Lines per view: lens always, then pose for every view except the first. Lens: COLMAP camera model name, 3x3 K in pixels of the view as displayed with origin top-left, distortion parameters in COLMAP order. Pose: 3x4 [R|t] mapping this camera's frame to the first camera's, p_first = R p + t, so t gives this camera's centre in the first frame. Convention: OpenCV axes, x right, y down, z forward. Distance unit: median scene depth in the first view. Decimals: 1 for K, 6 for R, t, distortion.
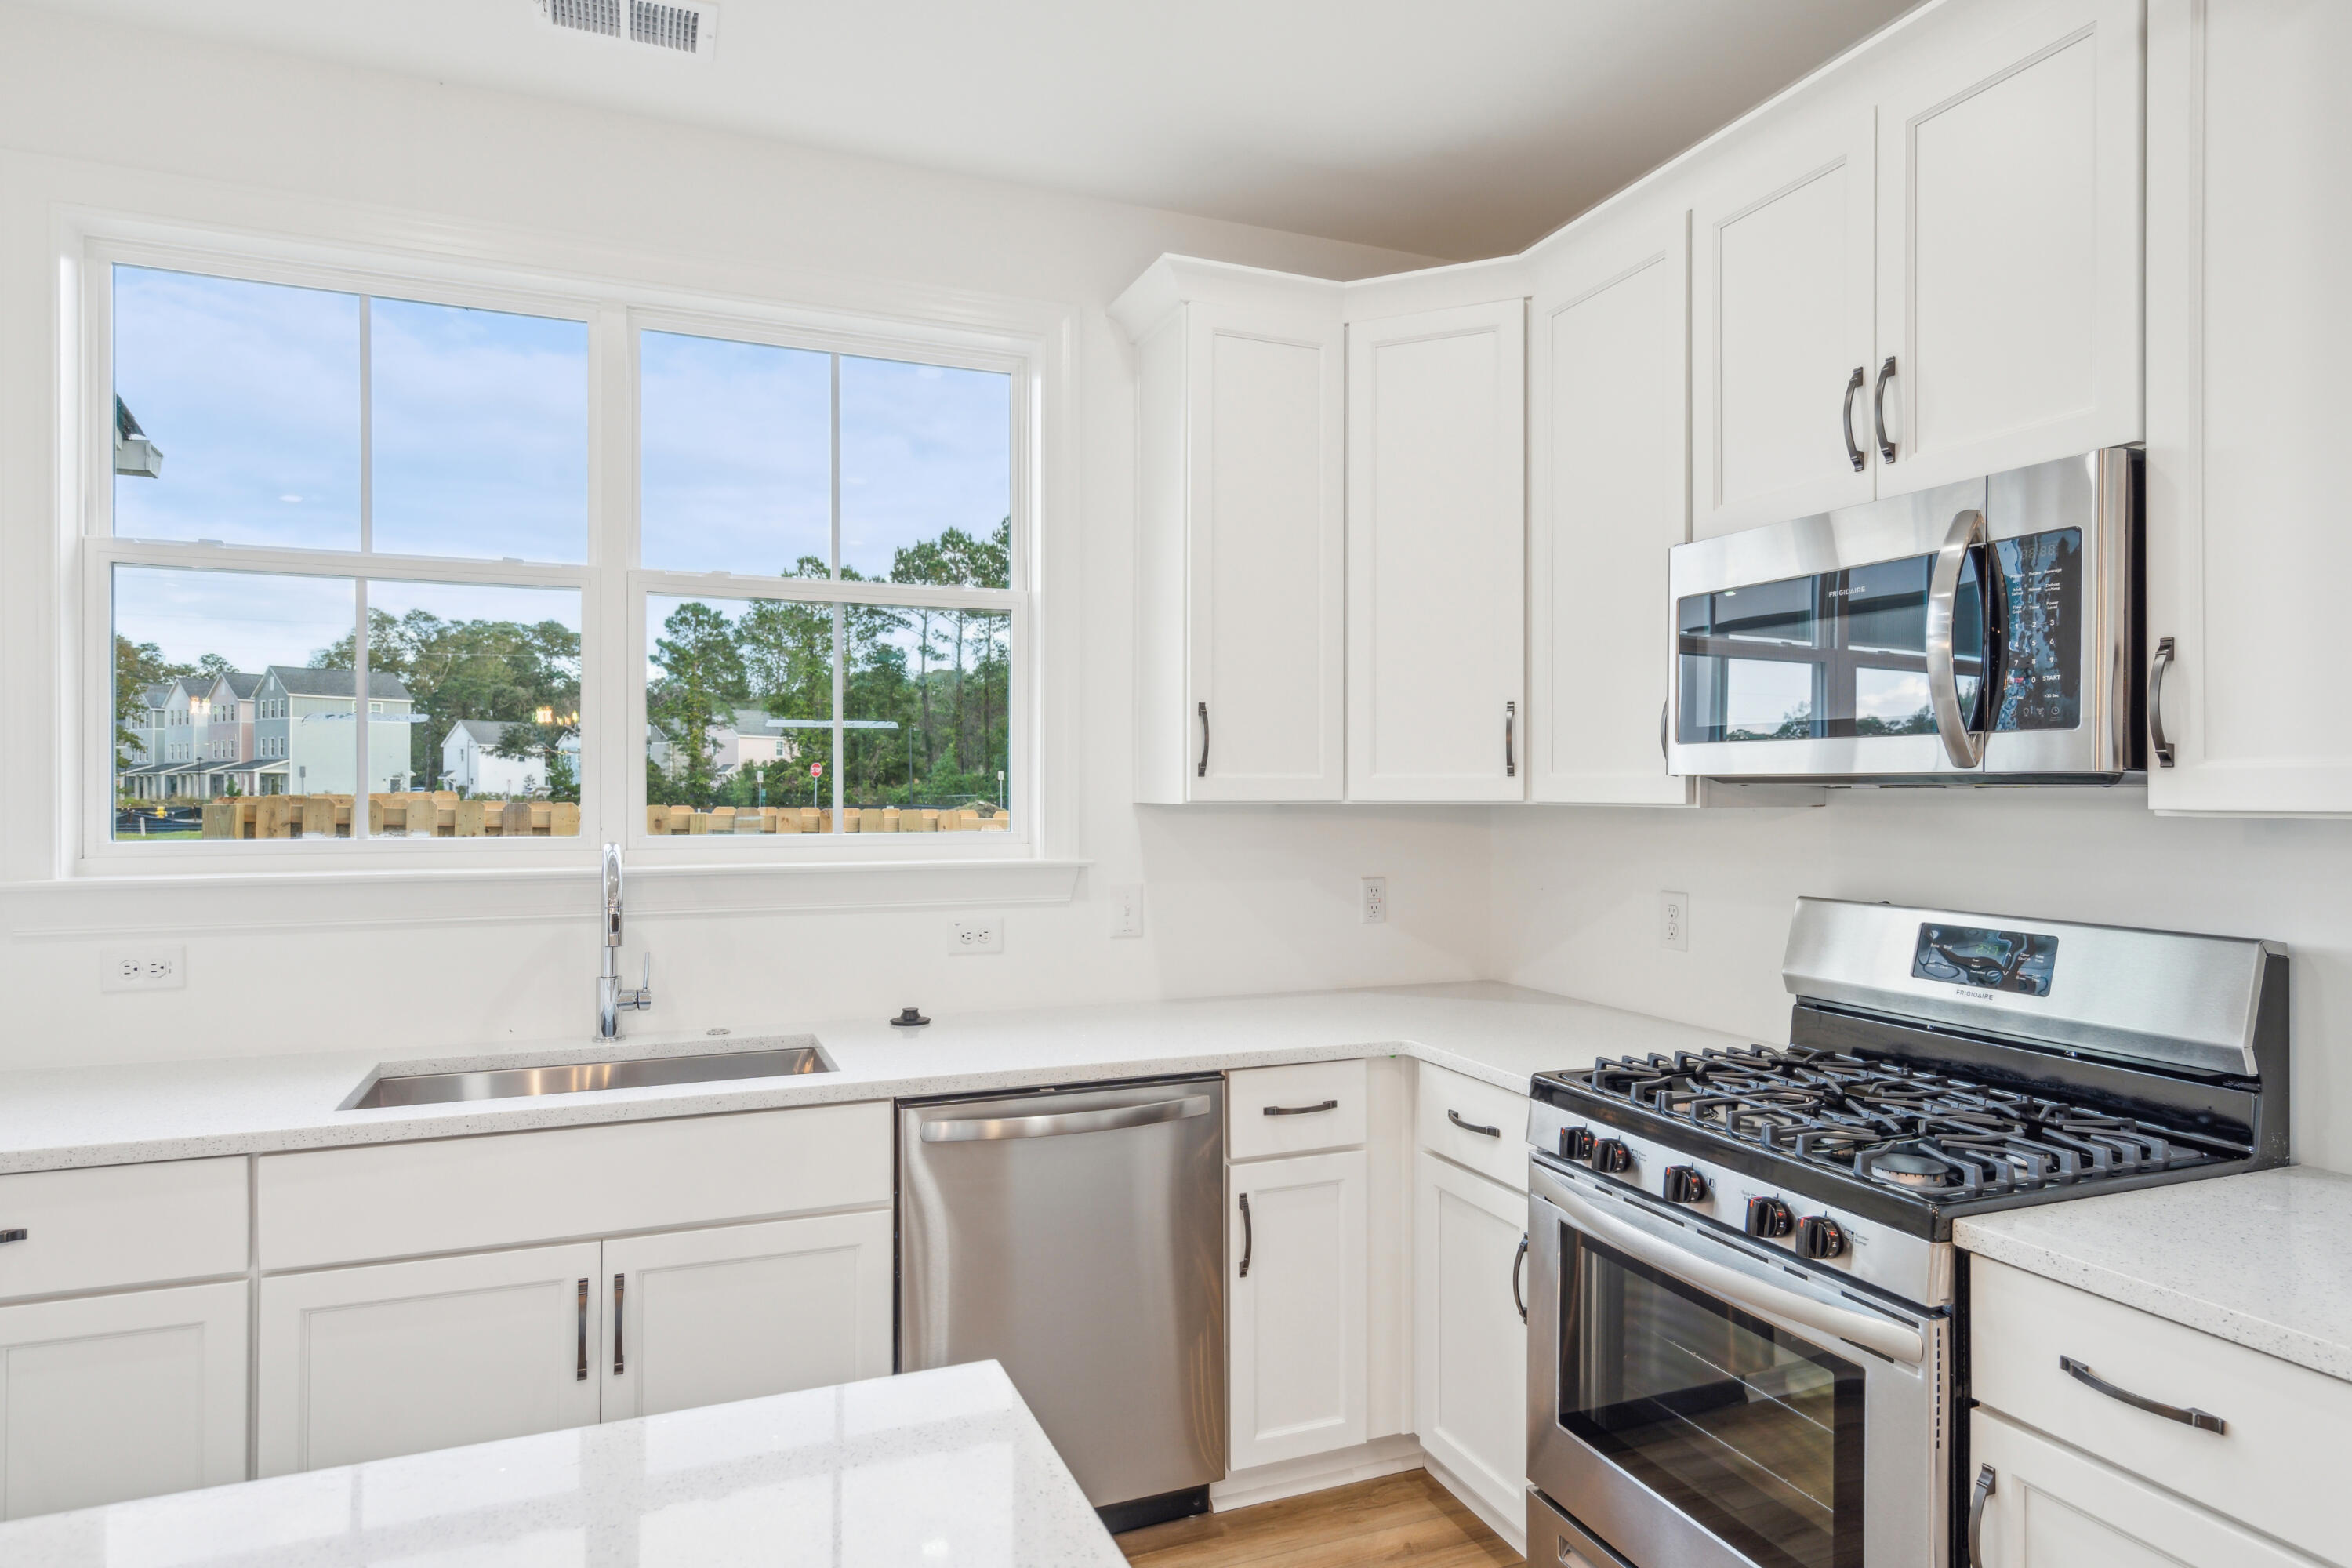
lens RADIAL K [[1320.0, 0, 1177.6], [0, 1320.0, 792.8], [0, 0, 1]] dist [-0.001162, 0.000053]
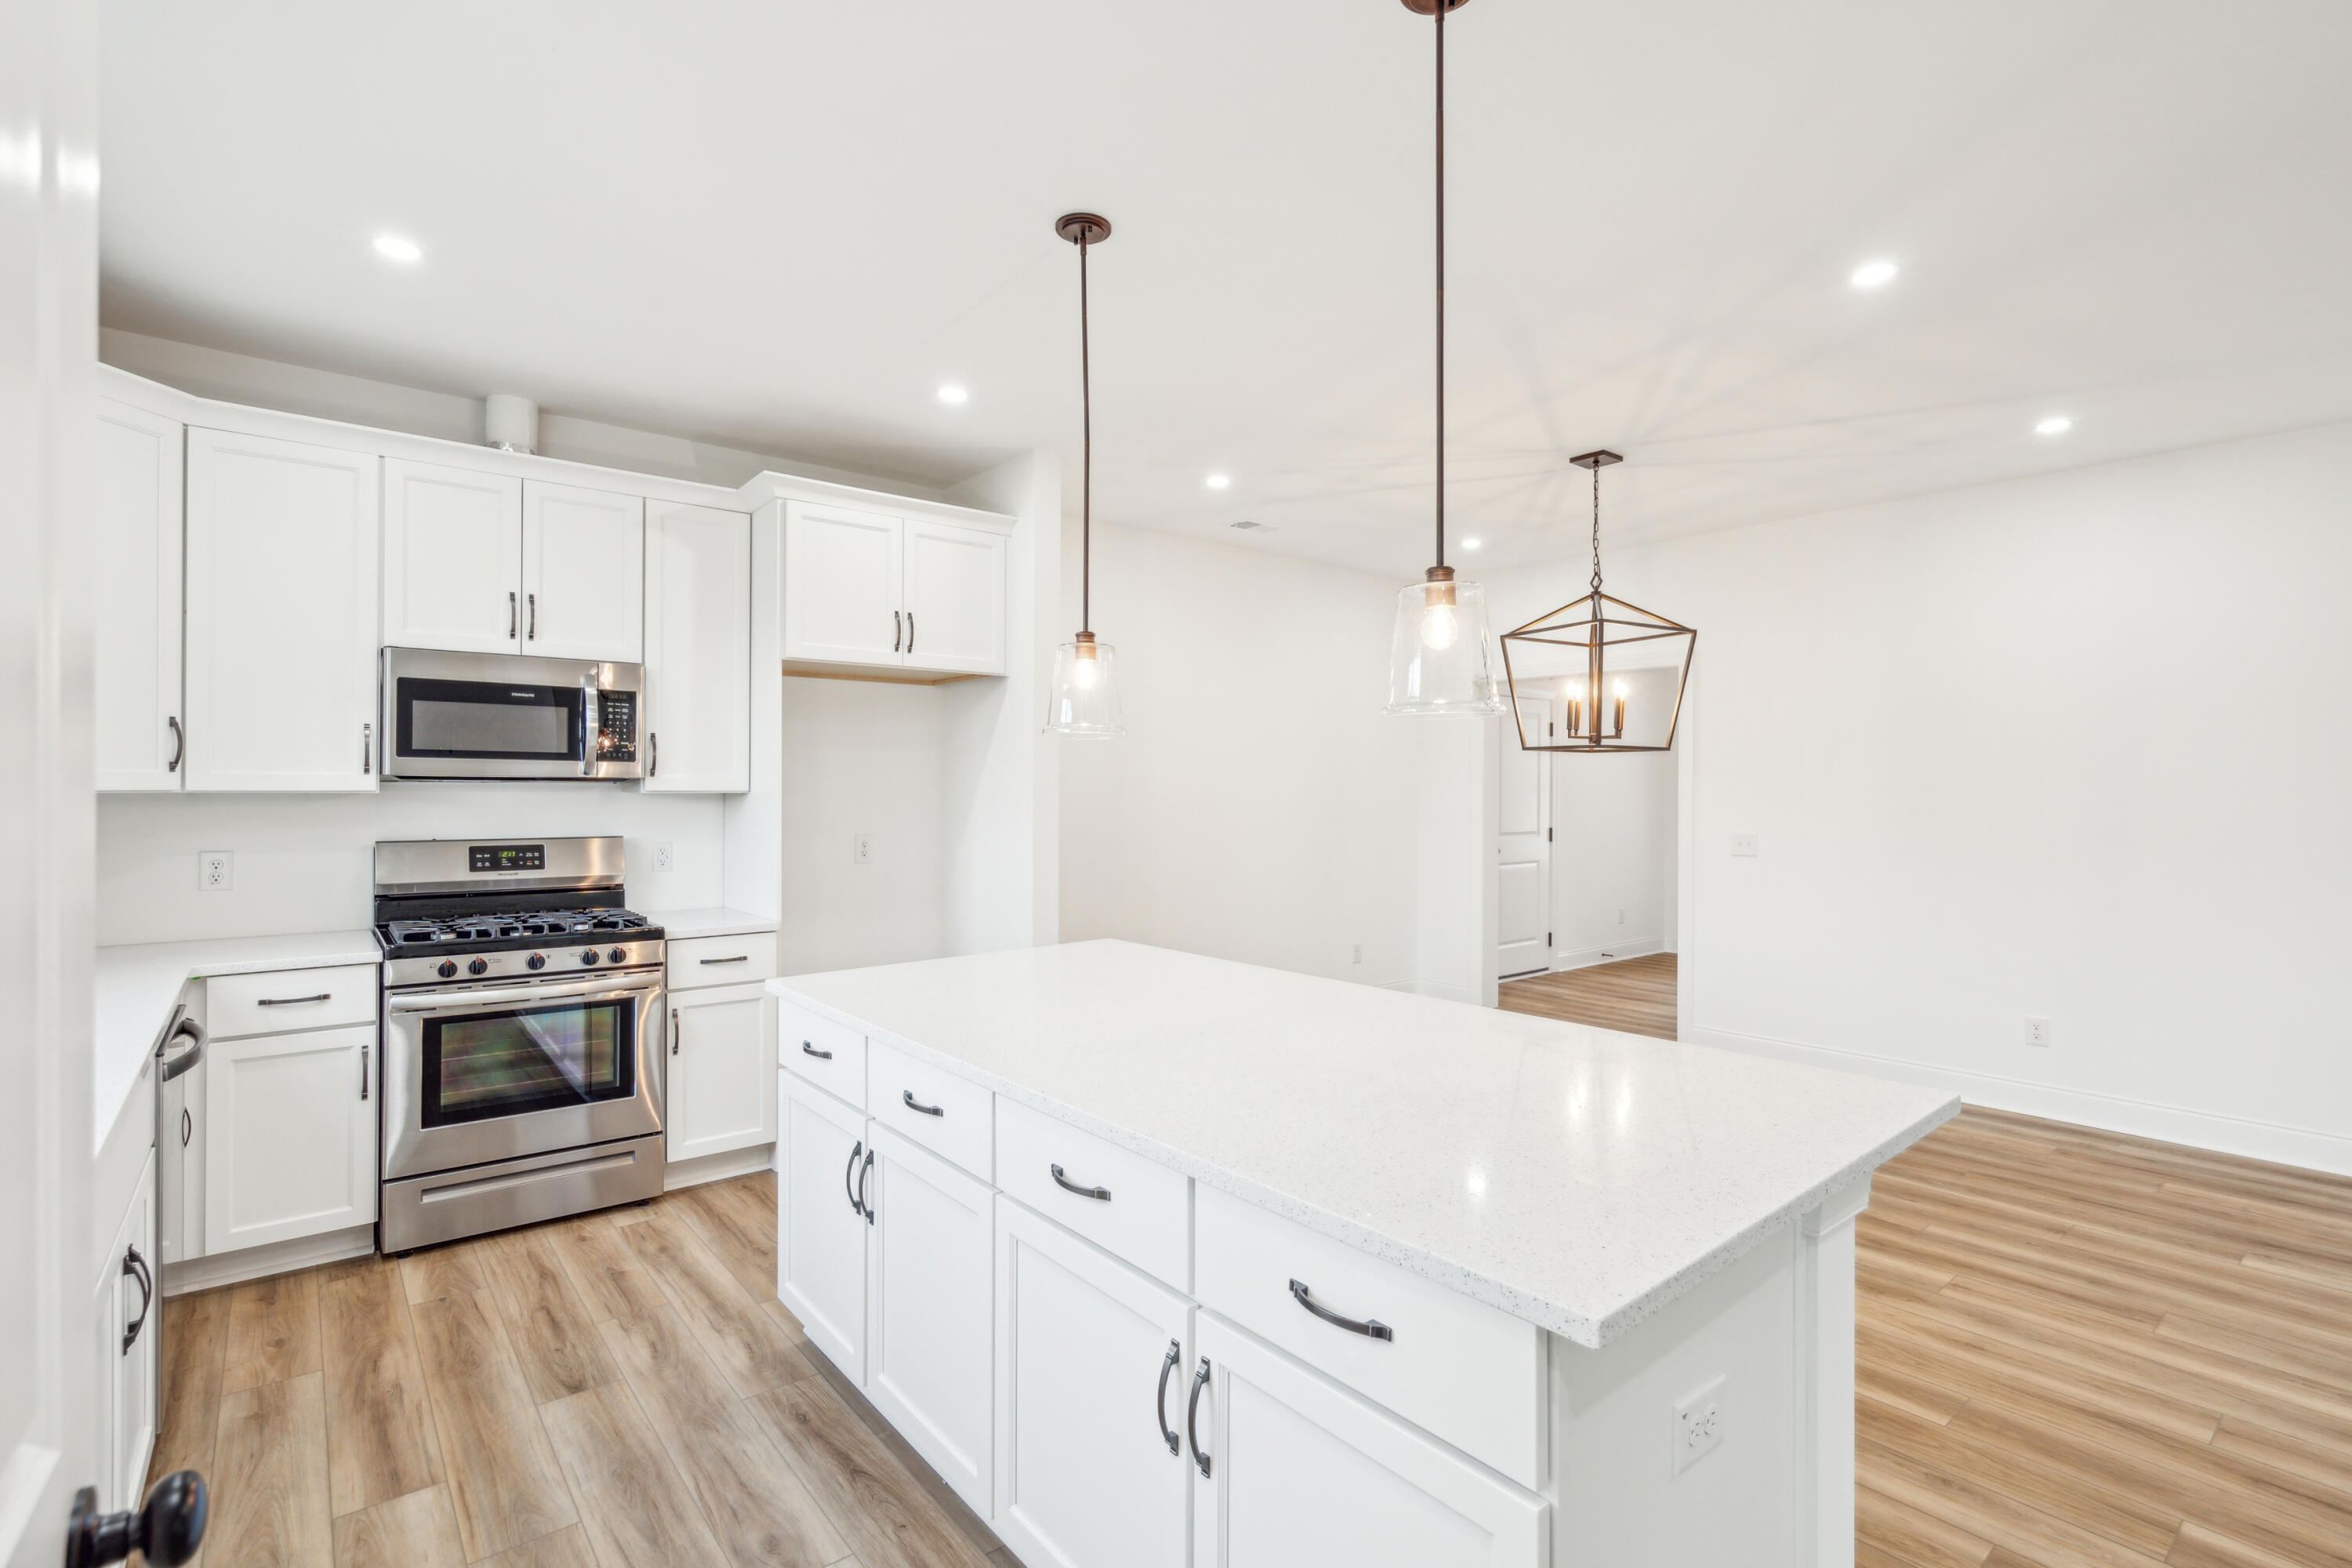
lens RADIAL K [[1091.3, 0, 1177.7], [0, 1091.3, 782.2], [0, 0, 1]] dist [-0.002427, 0.001146]
pose [[-0.289327, 0.000432, 0.957230, -1.446846], [-0.002384, 0.999996, -0.001172, -0.003618], [-0.957227, -0.002621, -0.289325, 0.428776]]
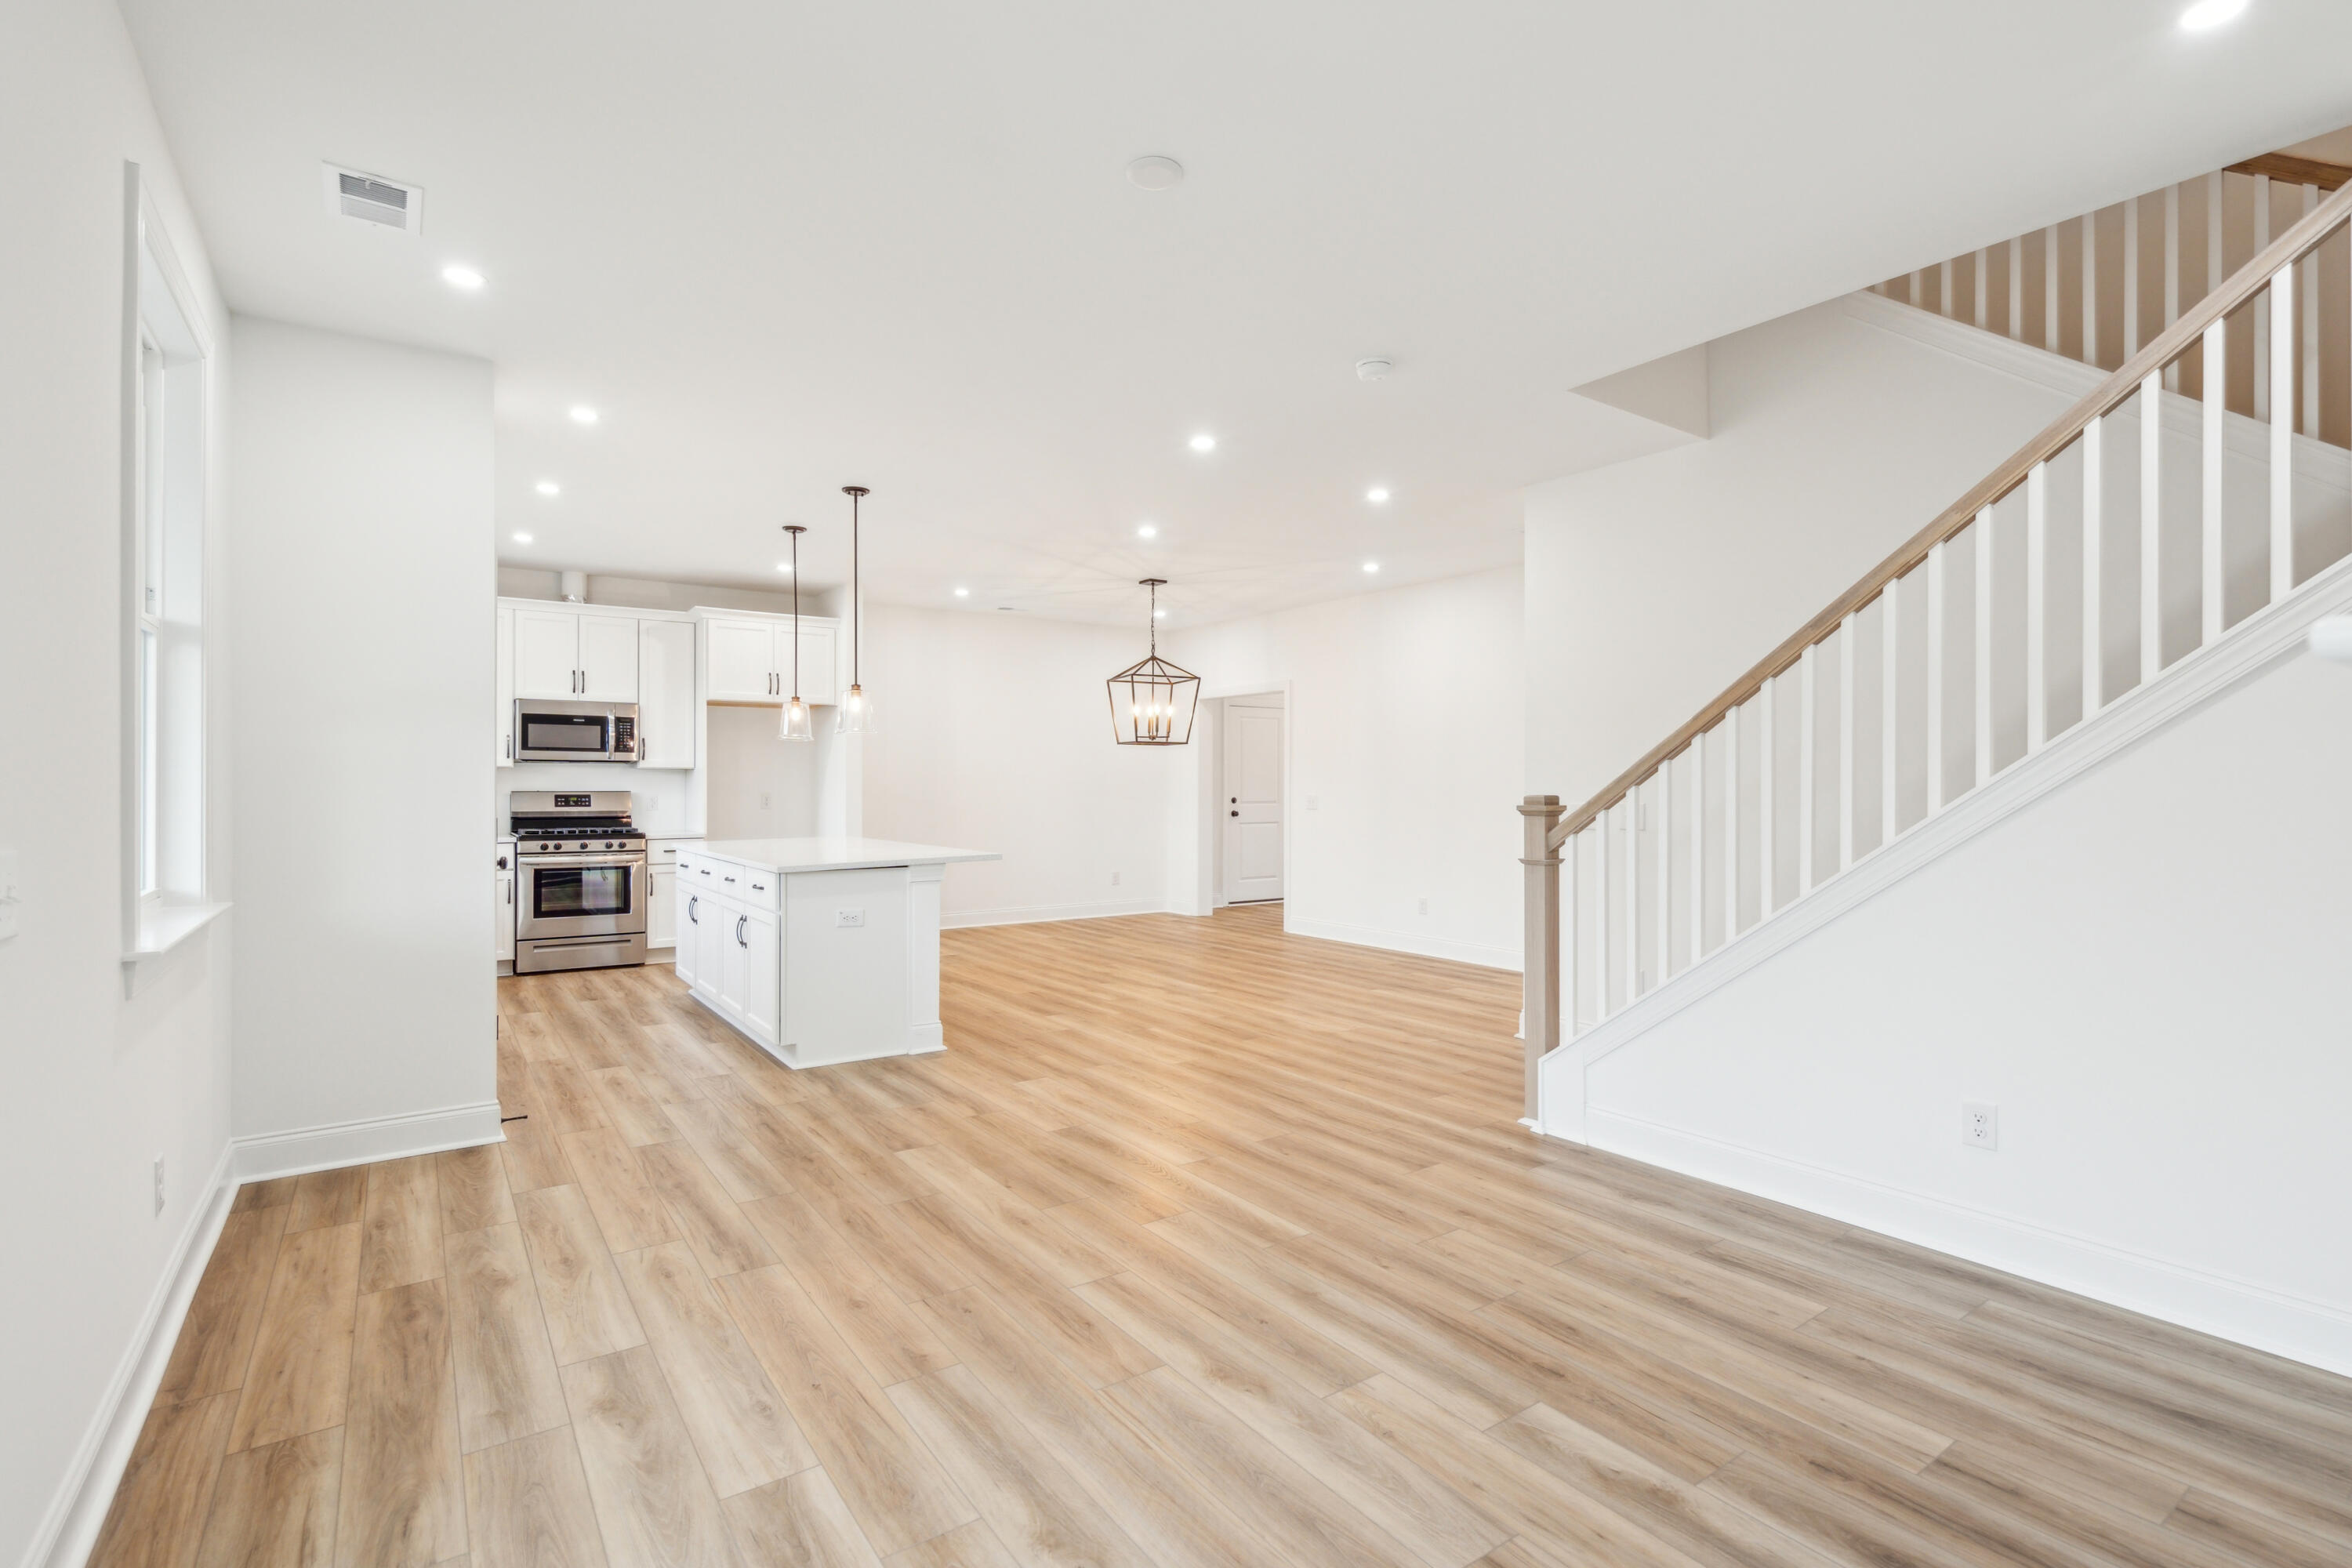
lens RADIAL K [[1091.3, 0, 1168.8], [0, 1091.3, 780.8], [0, 0, 1]] dist [-0.002427, 0.001146]
pose [[-0.218721, -0.001270, 0.975787, -3.381905], [0.000183, 0.999999, 0.001342, 0.051985], [-0.975787, 0.000472, -0.218721, -0.174945]]
